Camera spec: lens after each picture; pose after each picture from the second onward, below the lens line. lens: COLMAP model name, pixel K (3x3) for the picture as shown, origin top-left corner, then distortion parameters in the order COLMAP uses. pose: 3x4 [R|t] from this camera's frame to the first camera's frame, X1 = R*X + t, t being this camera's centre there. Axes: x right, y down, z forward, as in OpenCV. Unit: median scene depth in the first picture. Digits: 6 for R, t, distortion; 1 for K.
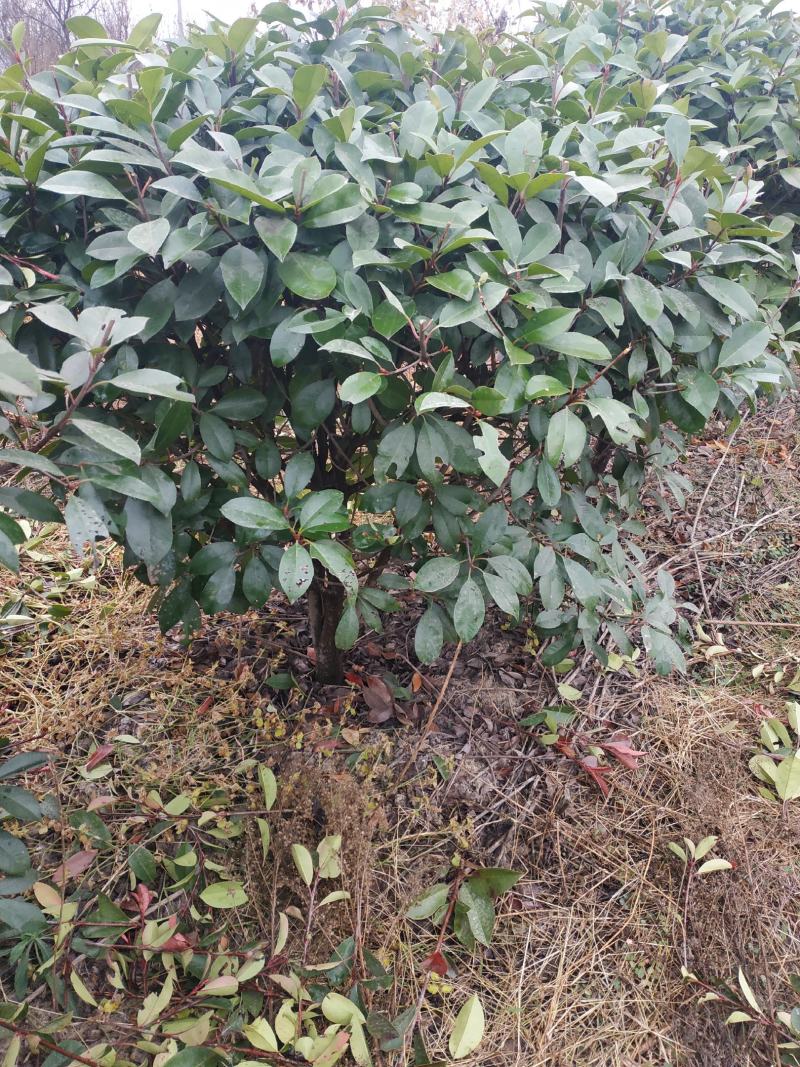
lens RADIAL K [[840.0, 0, 398.4], [0, 840.0, 534.4], [0, 0, 1]] dist [-0.000962, -0.002839]
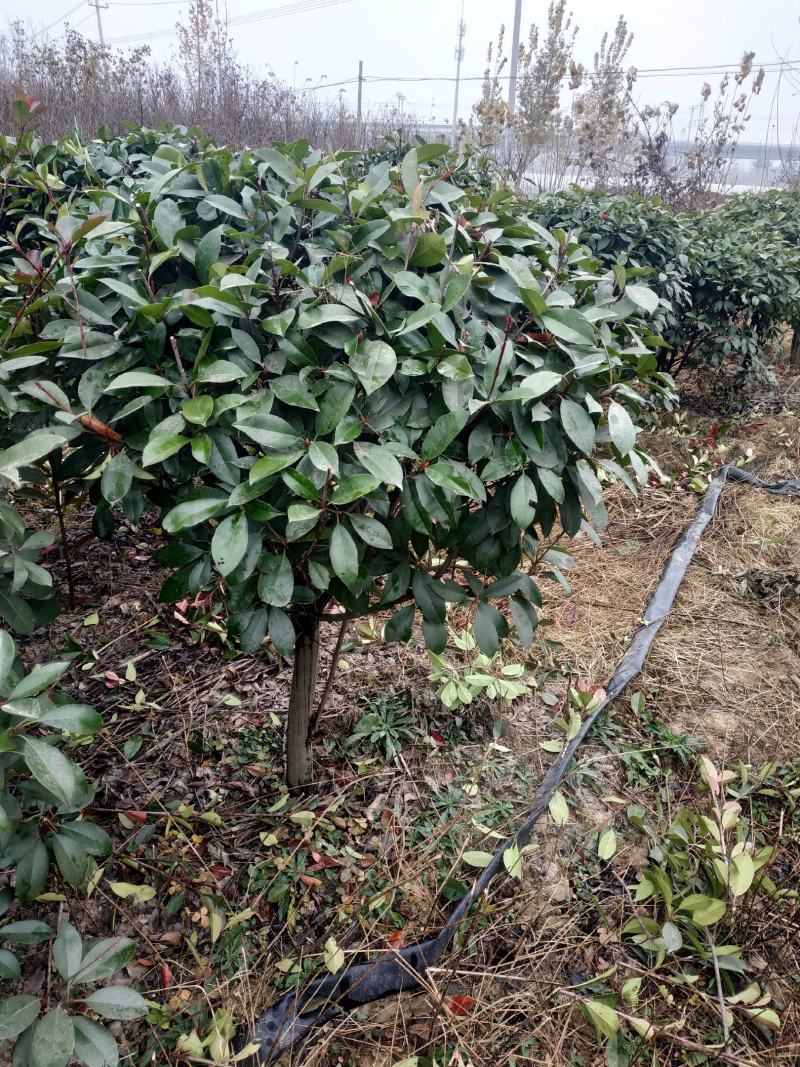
lens RADIAL K [[840.0, 0, 401.2], [0, 840.0, 532.2], [0, 0, 1]] dist [-0.000962, -0.002839]
pose [[0.992441, 0.060532, -0.106756, -1.286511], [-0.068510, 0.994996, -0.072725, 1.765569], [0.101820, 0.079490, 0.991622, -4.116274]]
